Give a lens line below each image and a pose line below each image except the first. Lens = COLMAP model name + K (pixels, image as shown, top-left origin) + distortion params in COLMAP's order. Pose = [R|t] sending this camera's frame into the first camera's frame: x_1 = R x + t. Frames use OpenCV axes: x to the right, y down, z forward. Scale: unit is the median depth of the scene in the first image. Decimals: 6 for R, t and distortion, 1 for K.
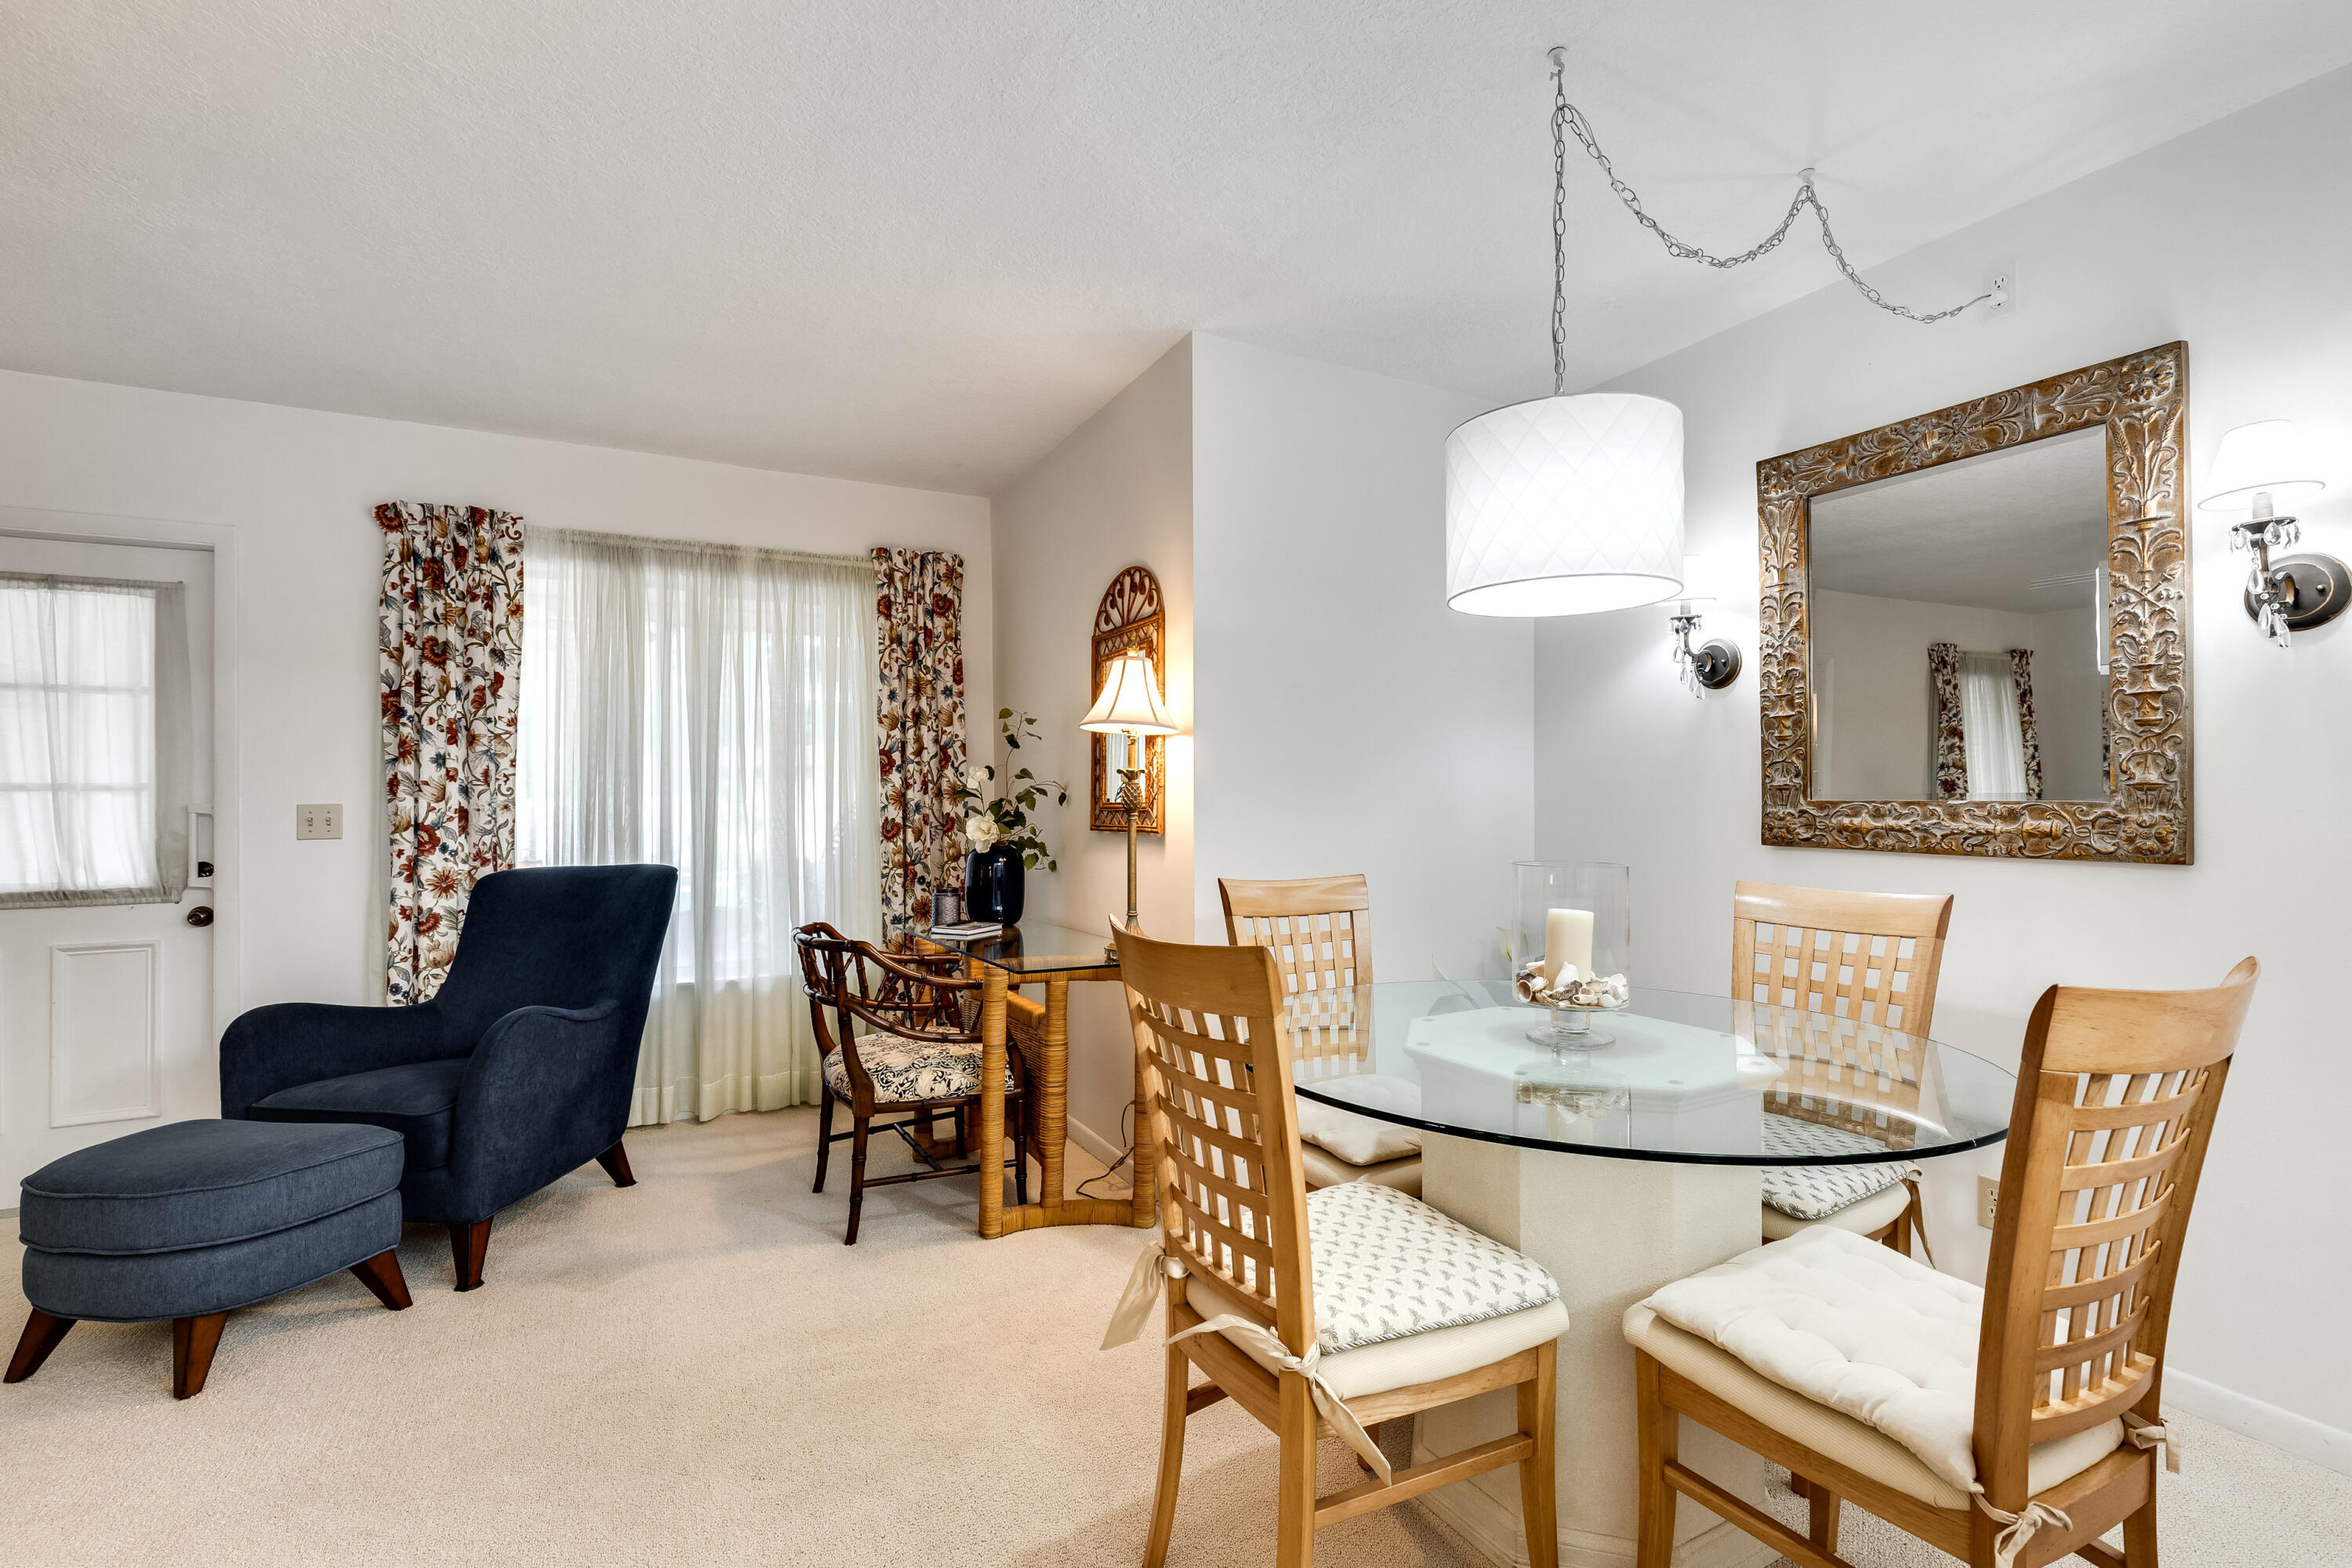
lens RADIAL K [[1056.4, 0, 1176.5], [0, 1056.4, 794.4], [0, 0, 1]] dist [0.008197, -0.001543]
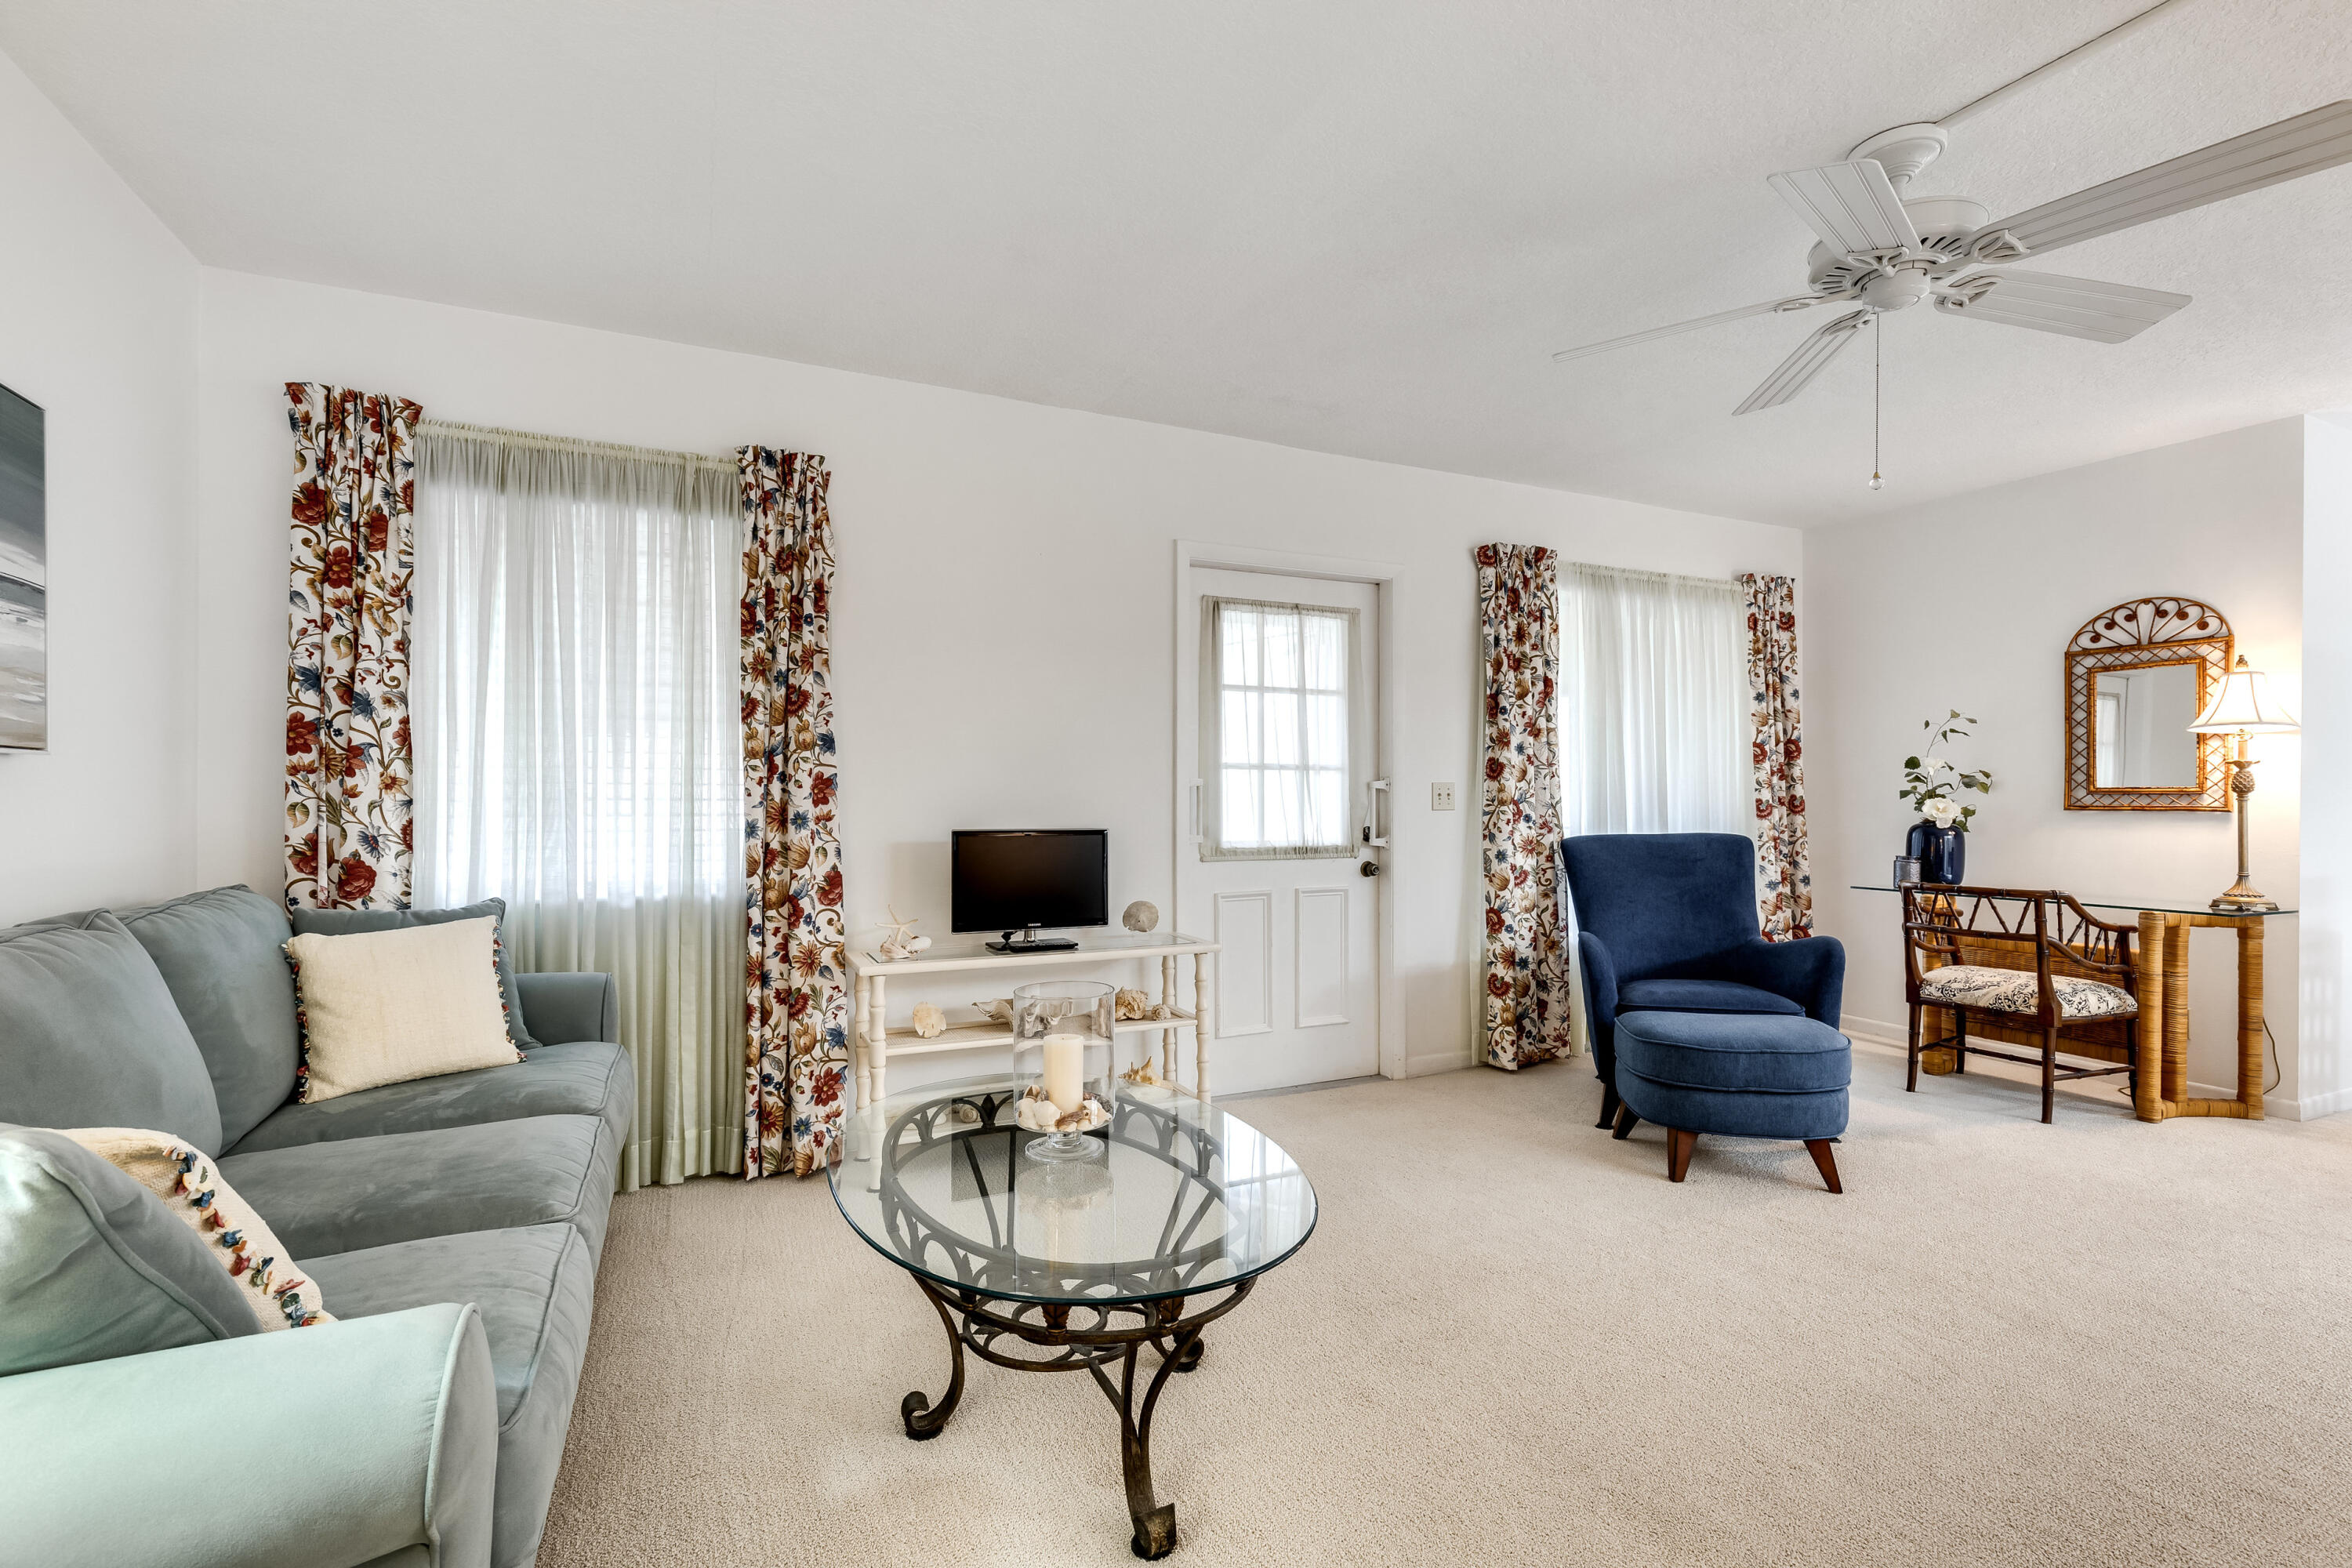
lens RADIAL K [[1056.4, 0, 1158.5], [0, 1056.4, 786.2], [0, 0, 1]] dist [0.008197, -0.001543]
pose [[0.999181, 0.009531, -0.039320, -1.080066], [-0.009536, 0.999955, 0.000064, 0.016833], [0.039319, 0.000311, 0.999227, -0.273220]]
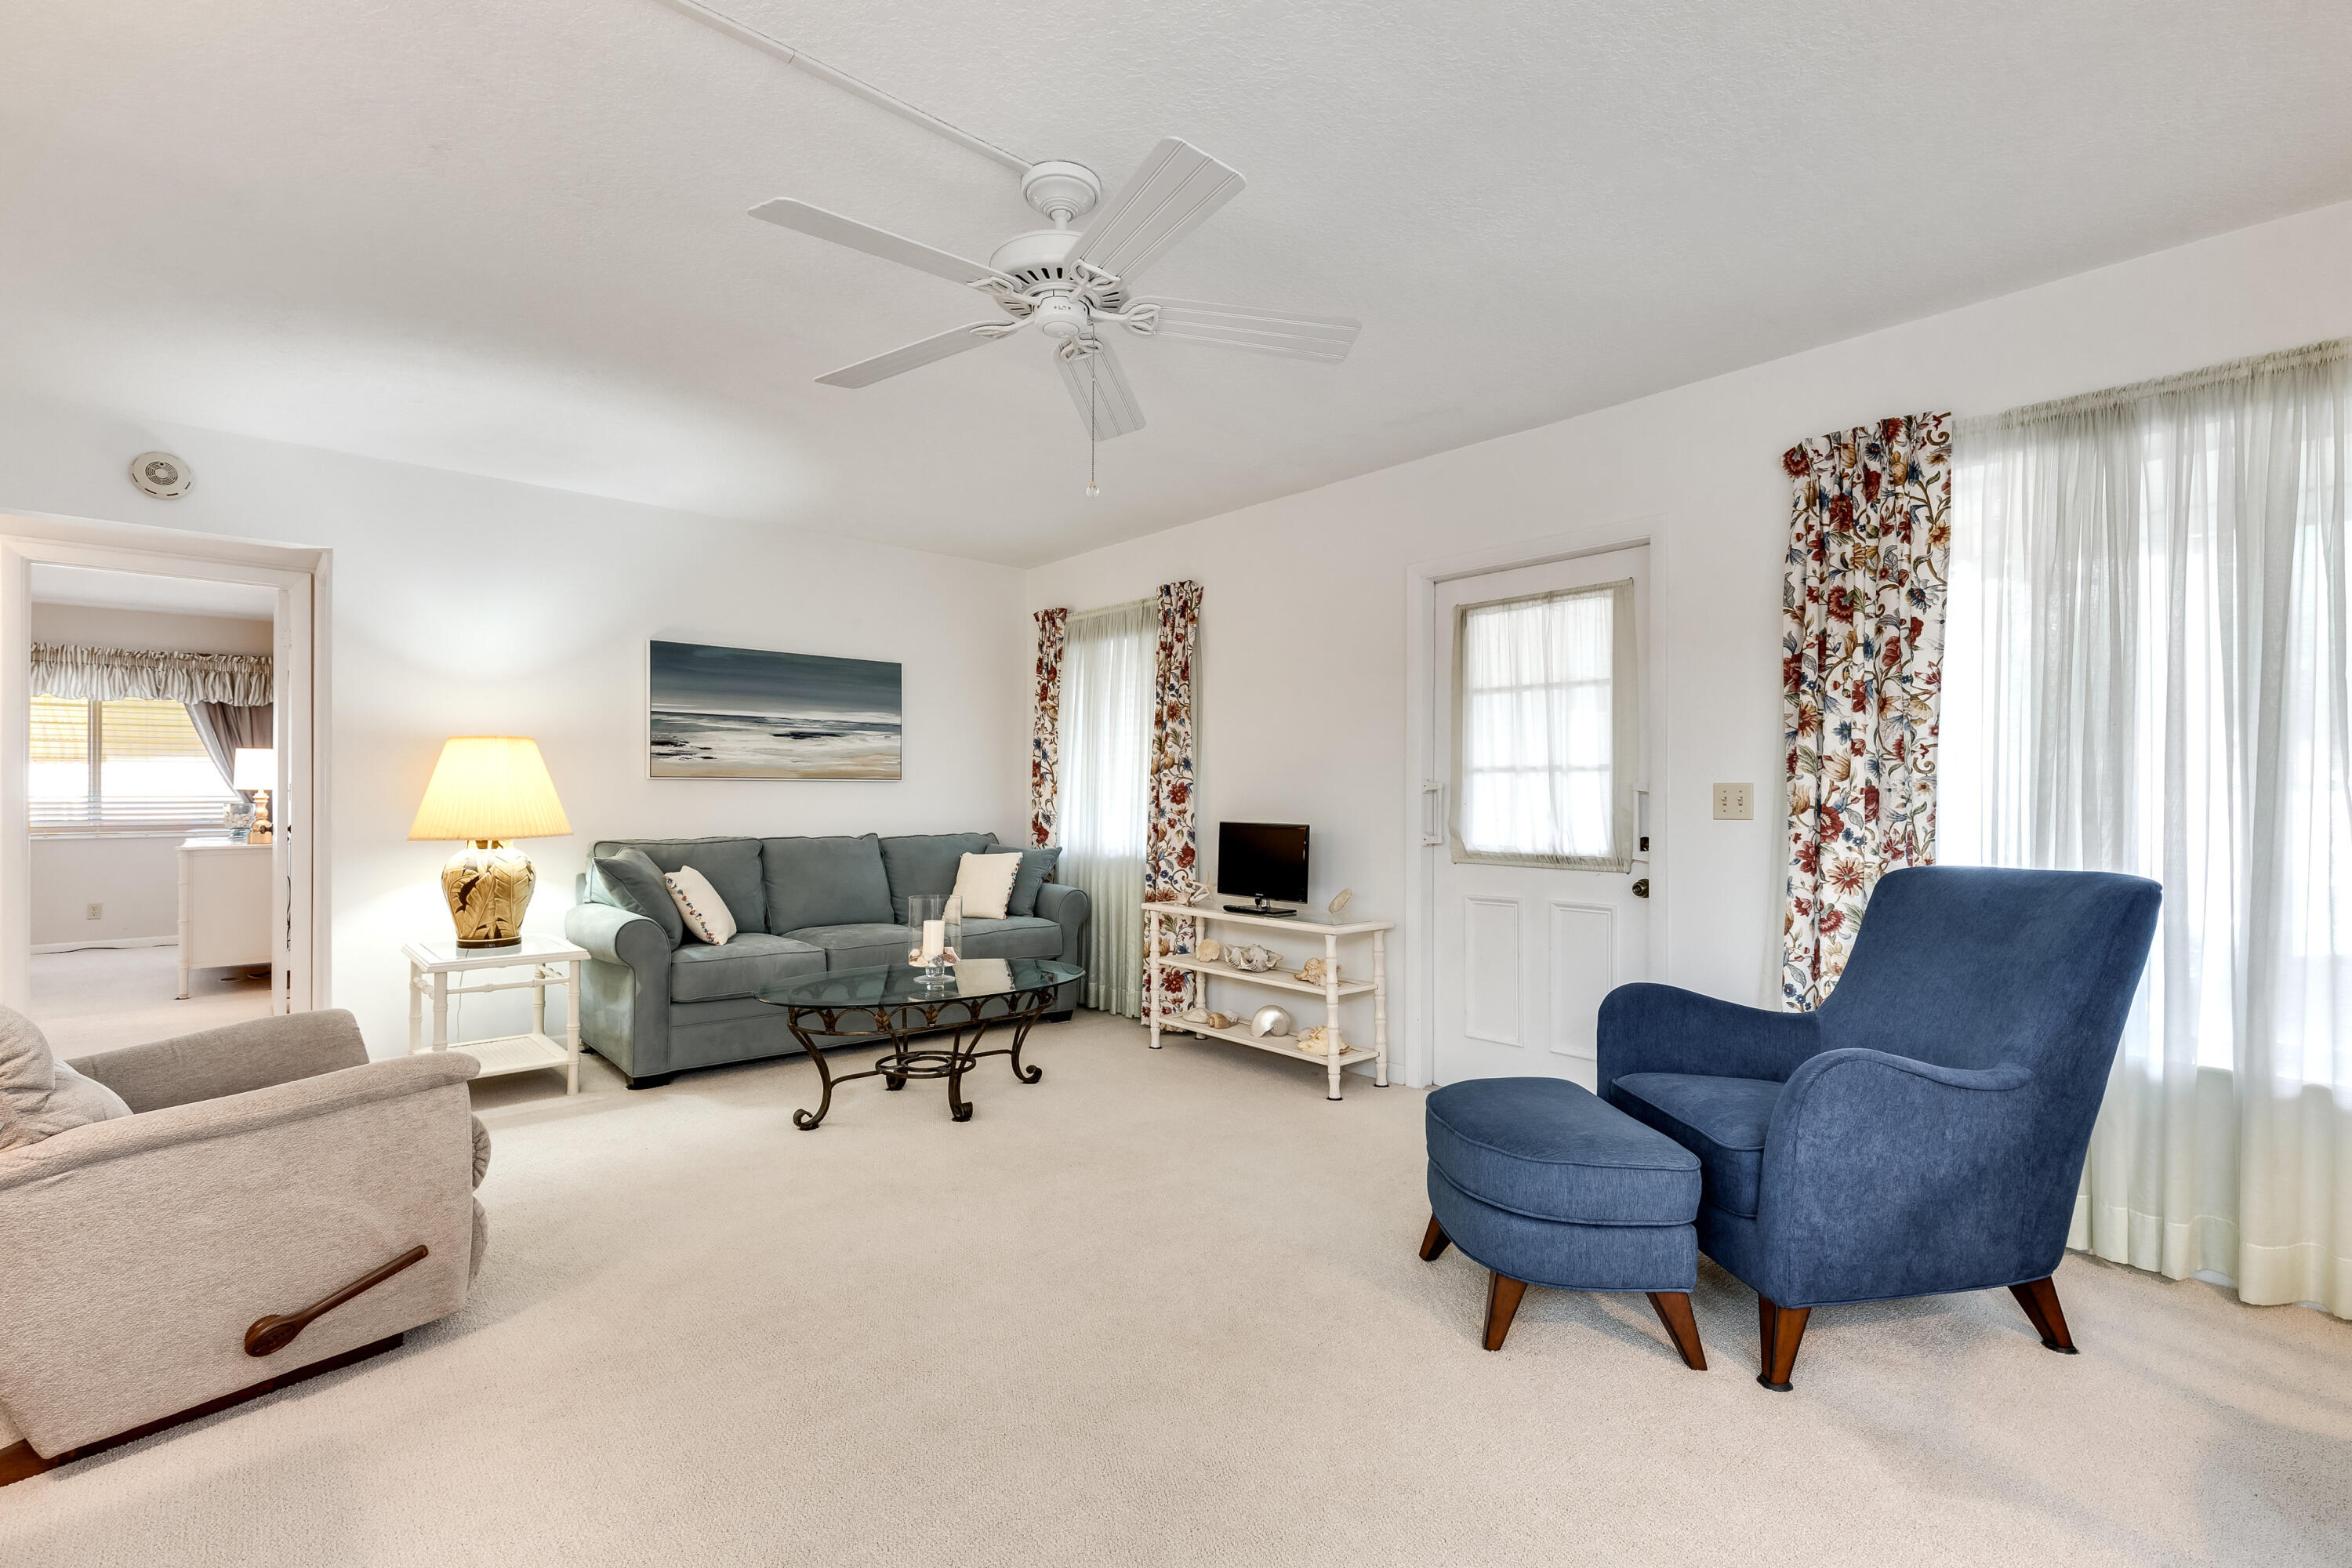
lens RADIAL K [[1056.4, 0, 1180.1], [0, 1056.4, 787.4], [0, 0, 1]] dist [0.008197, -0.001543]
pose [[0.249525, 0.001416, -0.968367, -0.006615], [-0.001101, 0.999999, 0.001178, 0.012519], [0.968368, 0.000772, 0.249527, 0.274234]]
